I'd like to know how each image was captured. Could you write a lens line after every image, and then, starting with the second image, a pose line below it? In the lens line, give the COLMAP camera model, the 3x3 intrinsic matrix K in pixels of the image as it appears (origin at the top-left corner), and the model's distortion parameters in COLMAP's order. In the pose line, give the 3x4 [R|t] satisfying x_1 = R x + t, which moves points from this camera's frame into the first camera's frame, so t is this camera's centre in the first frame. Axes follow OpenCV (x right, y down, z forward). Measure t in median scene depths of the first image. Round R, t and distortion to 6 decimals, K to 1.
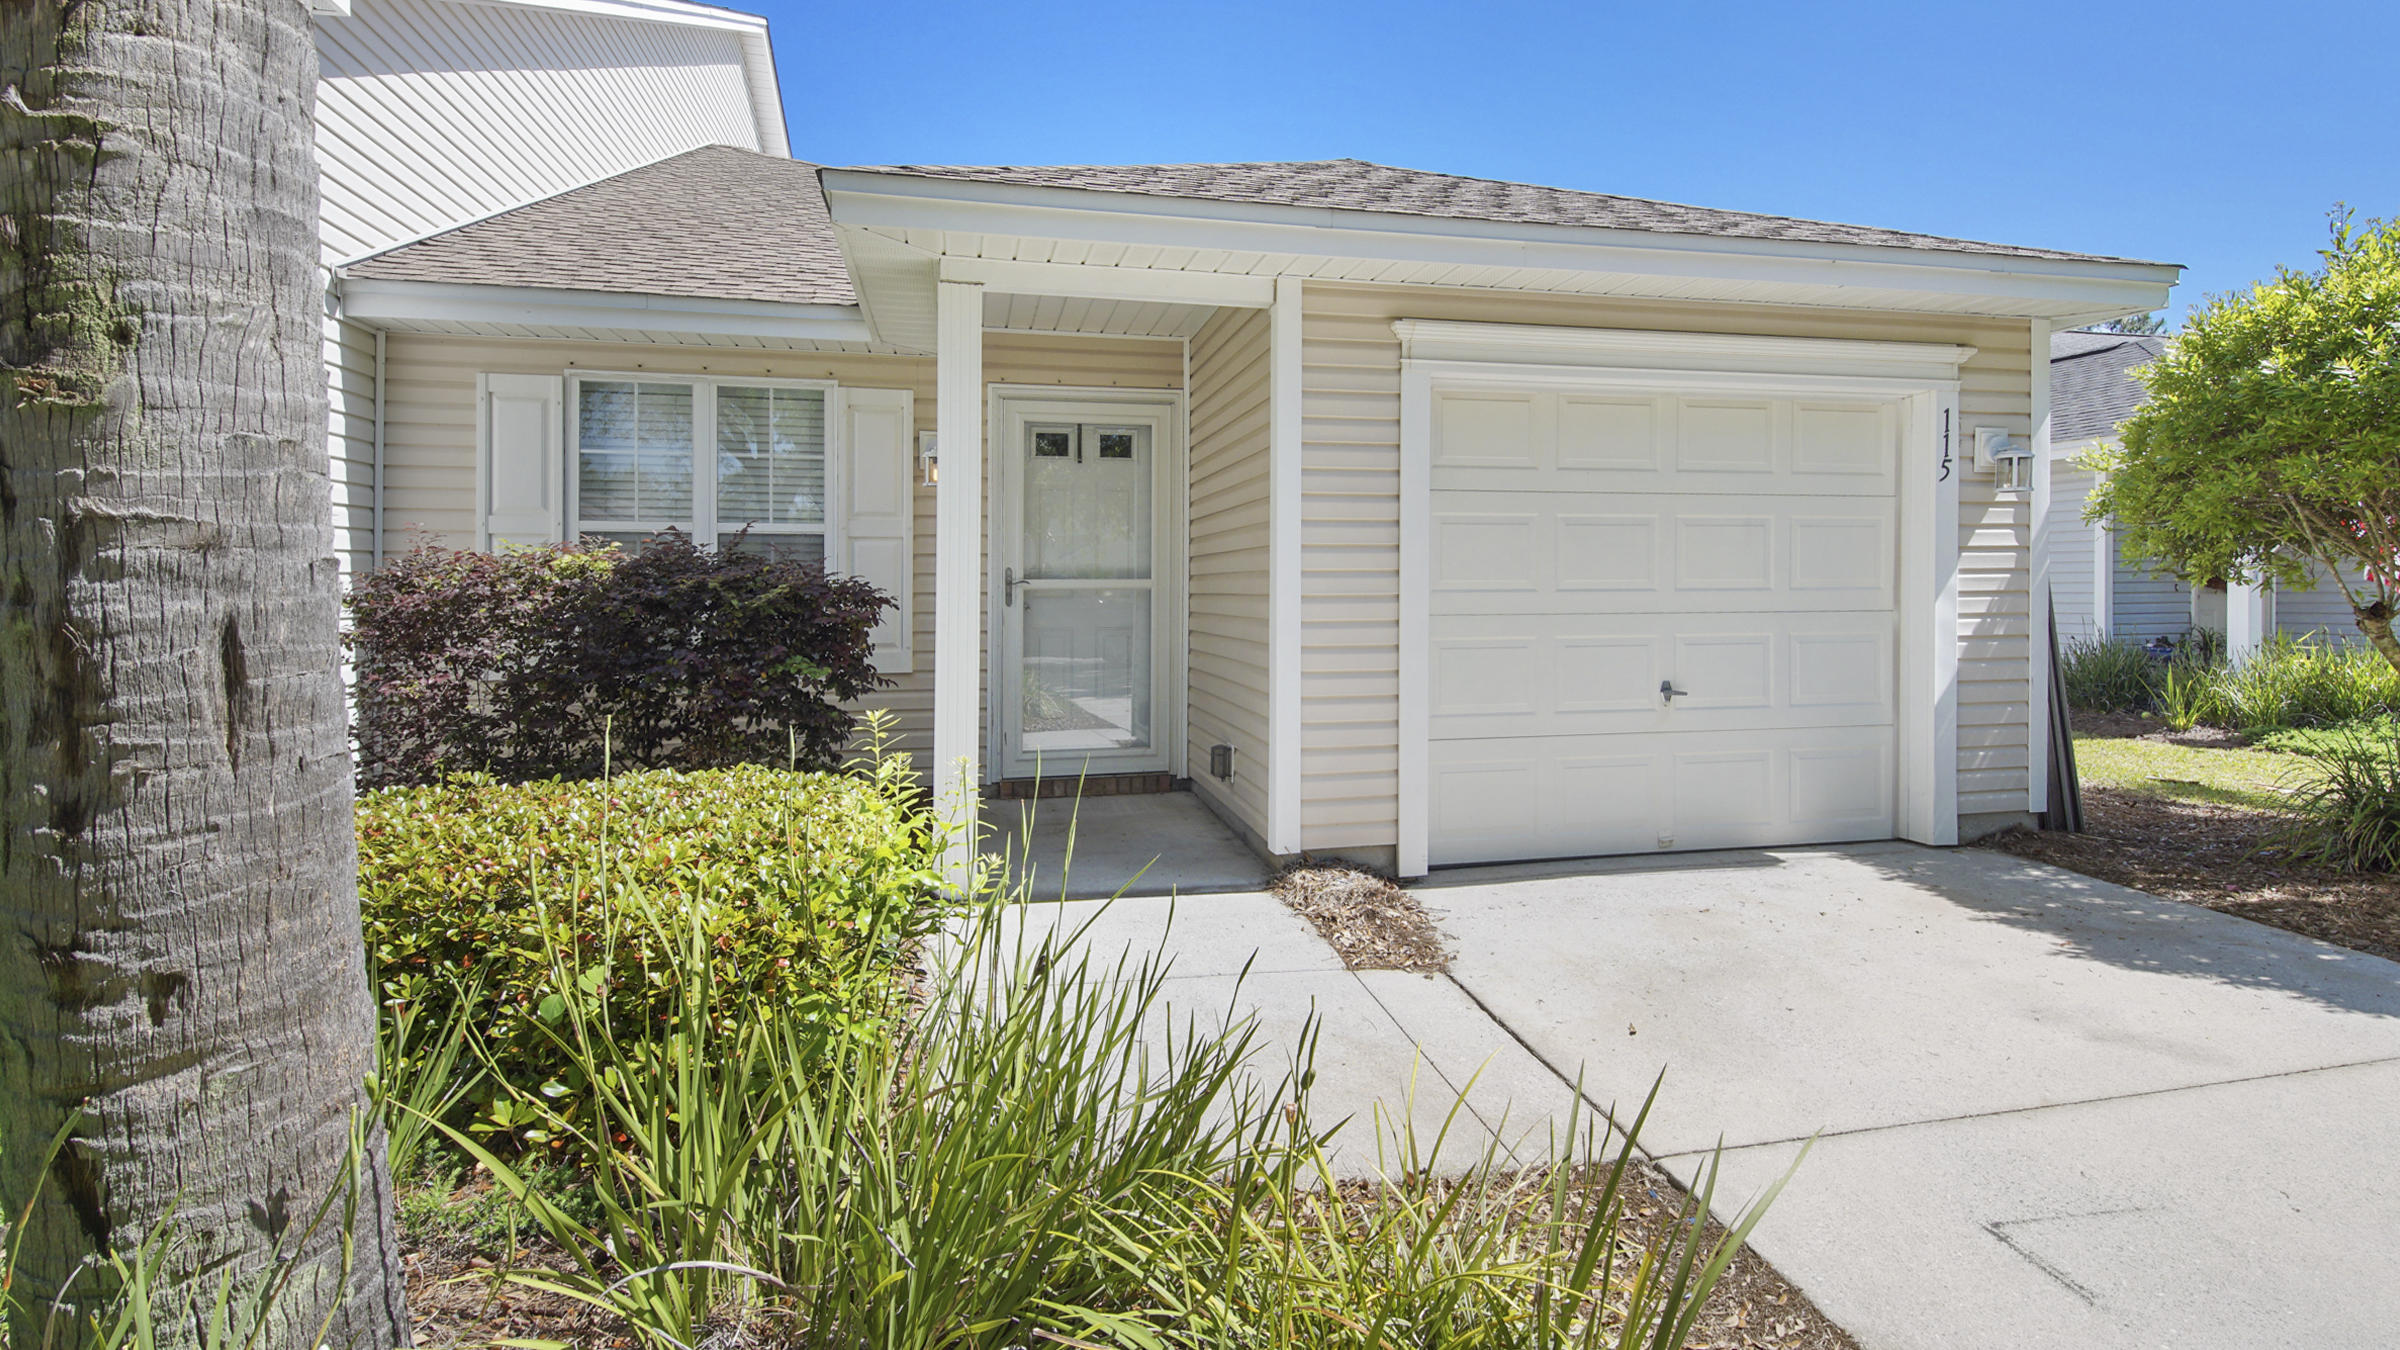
lens RADIAL K [[1090.5, 0, 1195.2], [0, 1090.5, 613.4], [0, 0, 1]] dist [0.021213, 0.000012]
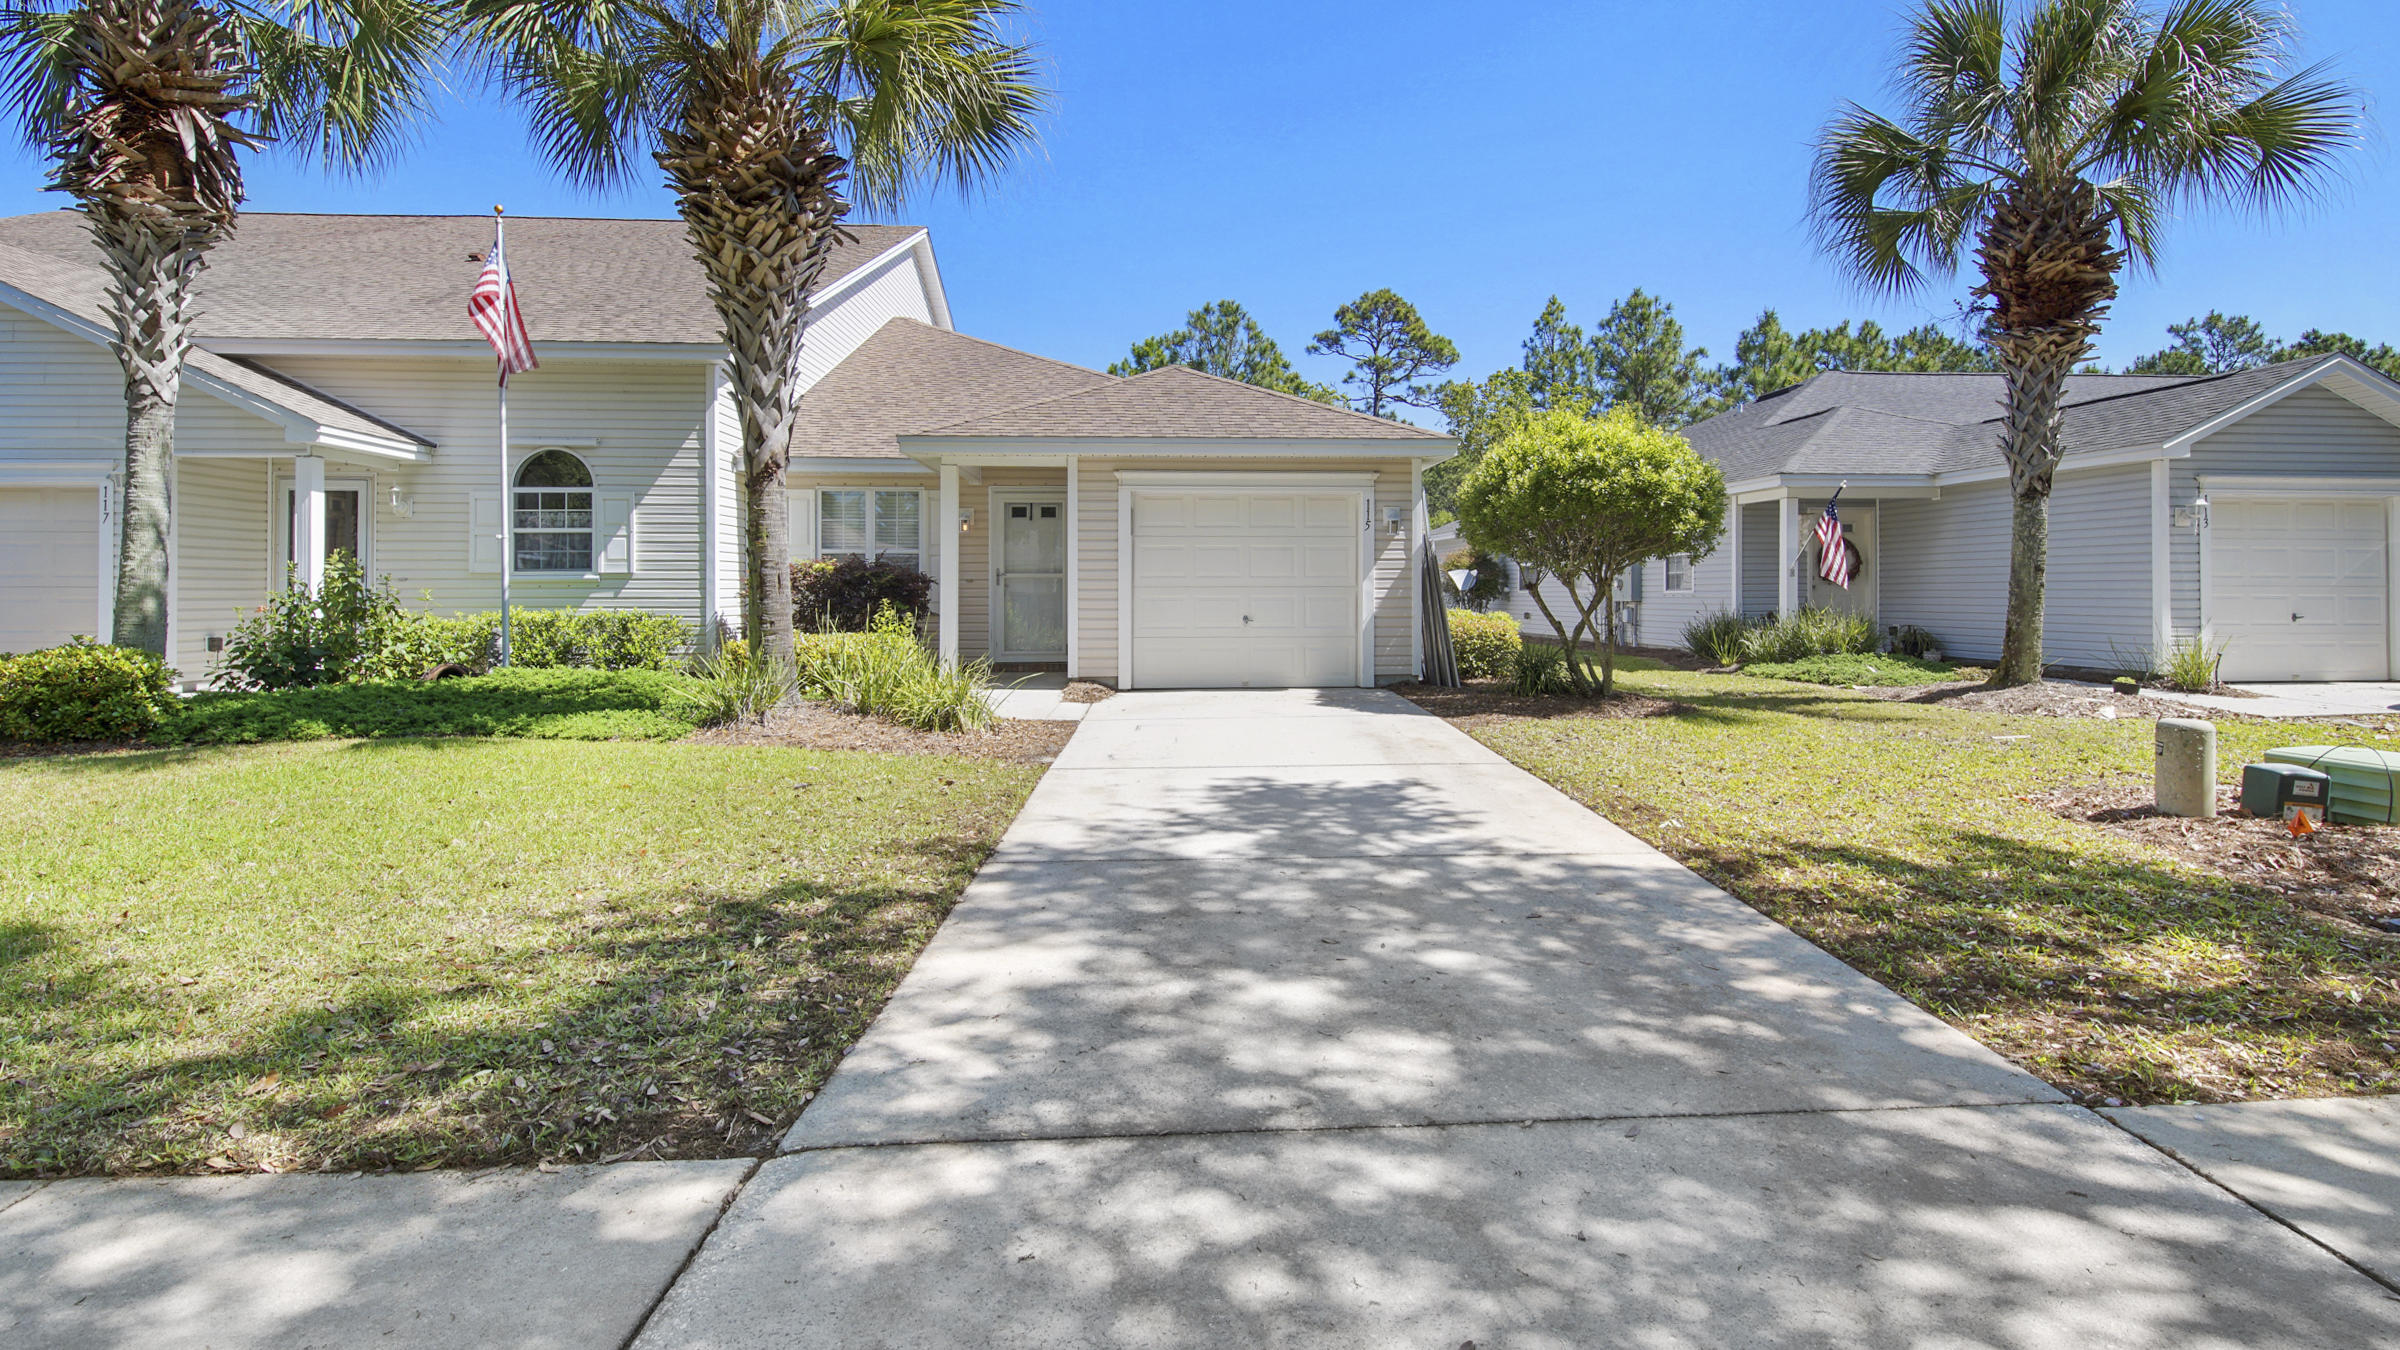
lens RADIAL K [[1064.3, 0, 1201.9], [0, 1064.3, 656.9], [0, 0, 1]] dist [-0.001864, -0.000598]
pose [[0.985634, 0.012490, -0.168435, 0.706803], [-0.005979, 0.999217, 0.039107, 0.059892], [0.168792, -0.037538, 0.984937, -1.254580]]
